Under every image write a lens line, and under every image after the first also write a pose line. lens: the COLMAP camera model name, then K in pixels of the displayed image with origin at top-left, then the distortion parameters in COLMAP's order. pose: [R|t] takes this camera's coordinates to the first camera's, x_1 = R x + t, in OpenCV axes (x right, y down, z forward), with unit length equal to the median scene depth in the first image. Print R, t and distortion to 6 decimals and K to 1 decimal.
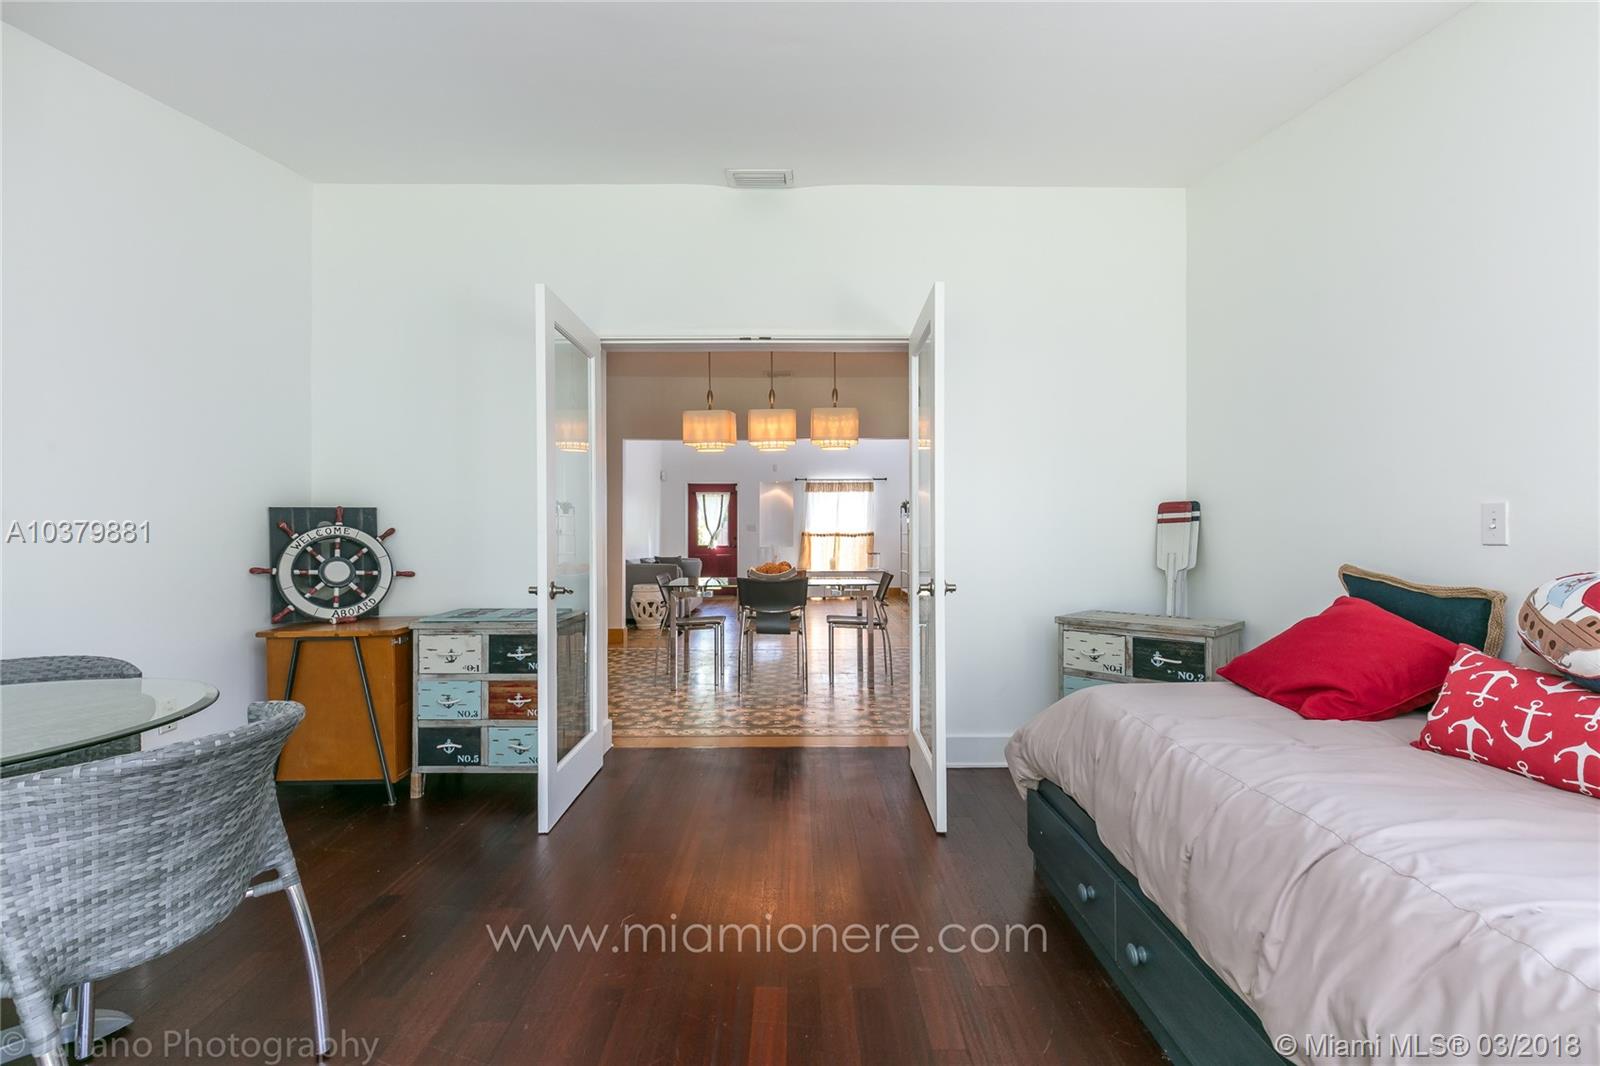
lens RADIAL K [[718.7, 0, 796.7], [0, 718.7, 535.7], [0, 0, 1]] dist [0.008932, -0.002210]
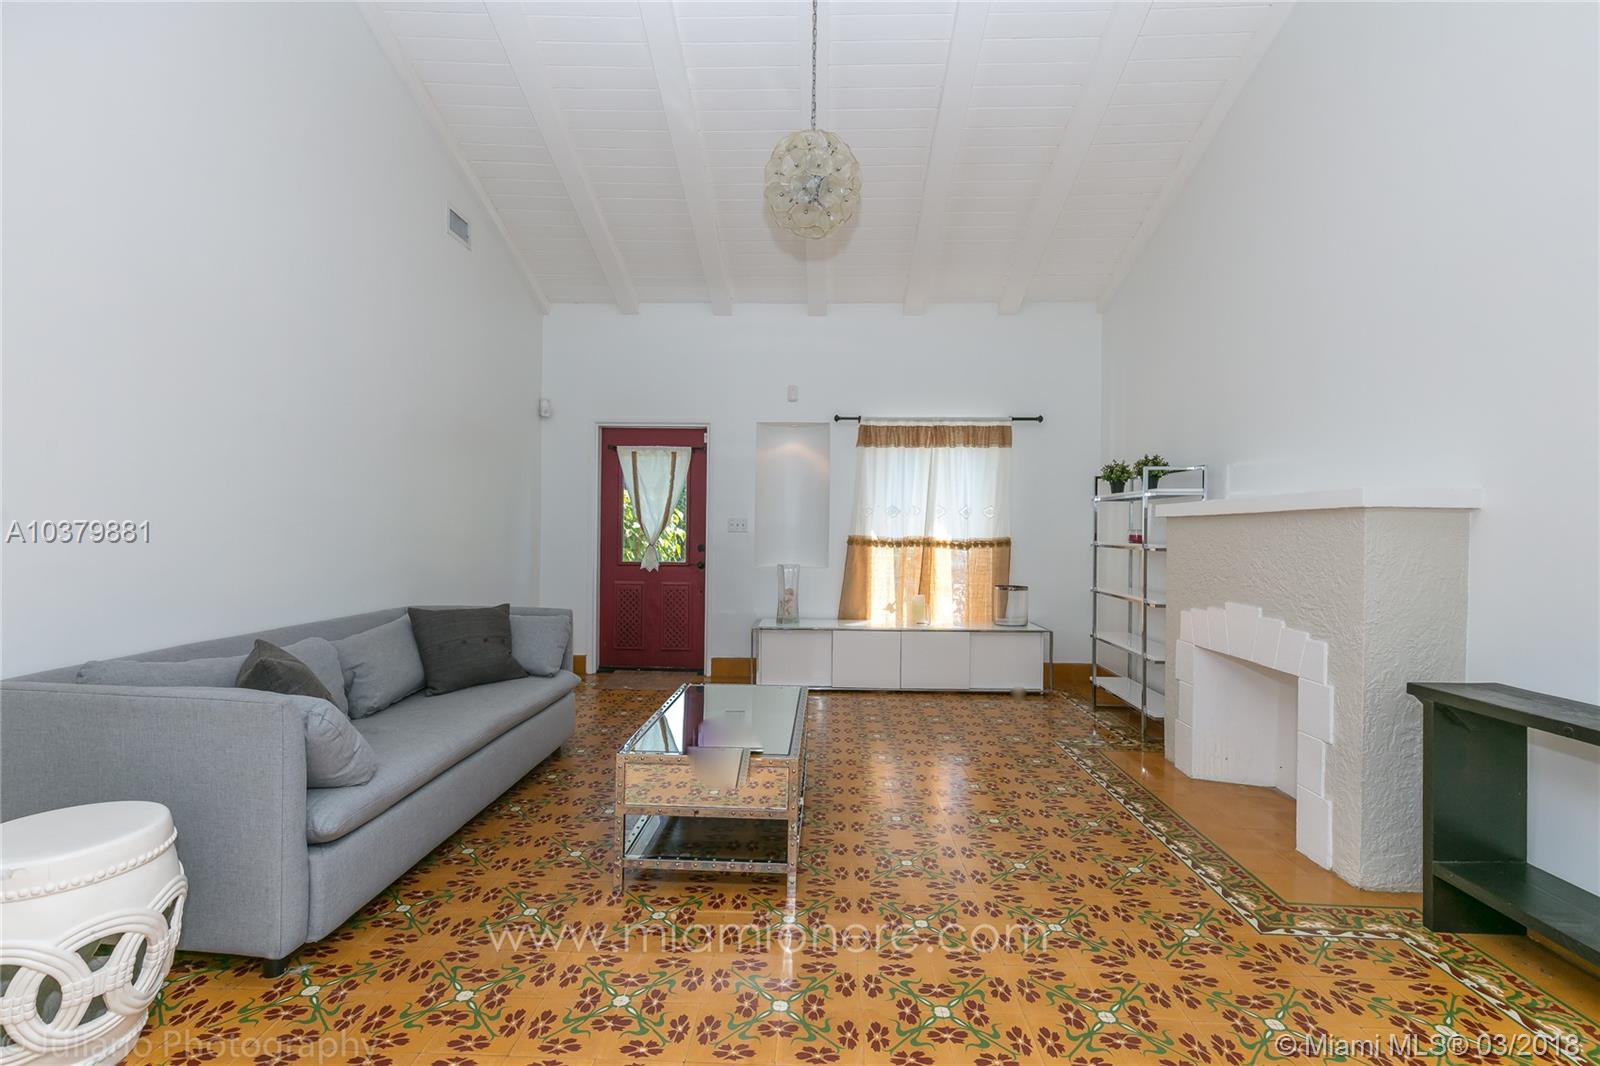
lens RADIAL K [[718.7, 0, 804.1], [0, 718.7, 529.0], [0, 0, 1]] dist [0.008932, -0.002210]
pose [[0.999716, 0.013217, -0.019846, -0.011639], [-0.013300, 0.999903, -0.004085, -0.007643], [0.019790, 0.004347, 0.999795, 0.550939]]
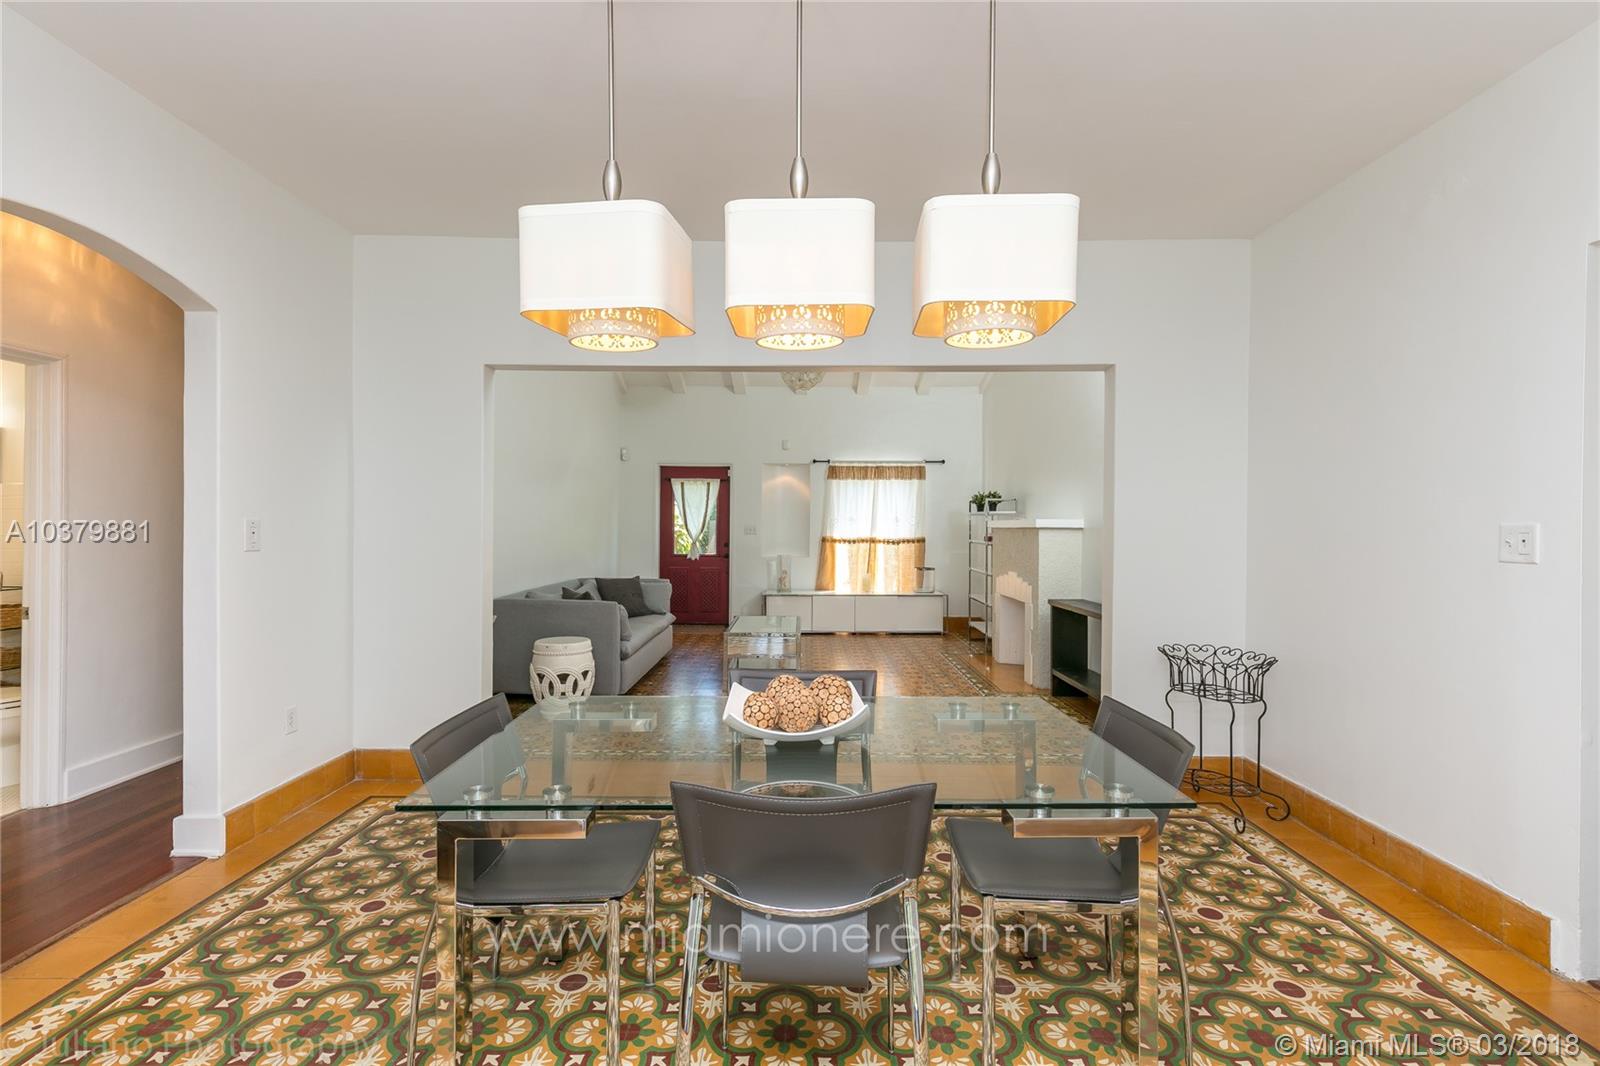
lens RADIAL K [[718.7, 0, 797.4], [0, 718.7, 524.5], [0, 0, 1]] dist [0.008932, -0.002210]
pose [[0.999959, 0.008988, -0.000658, -0.016359], [-0.008991, 0.999949, -0.004548, -0.013832], [0.000617, 0.004554, 0.999989, 0.300985]]
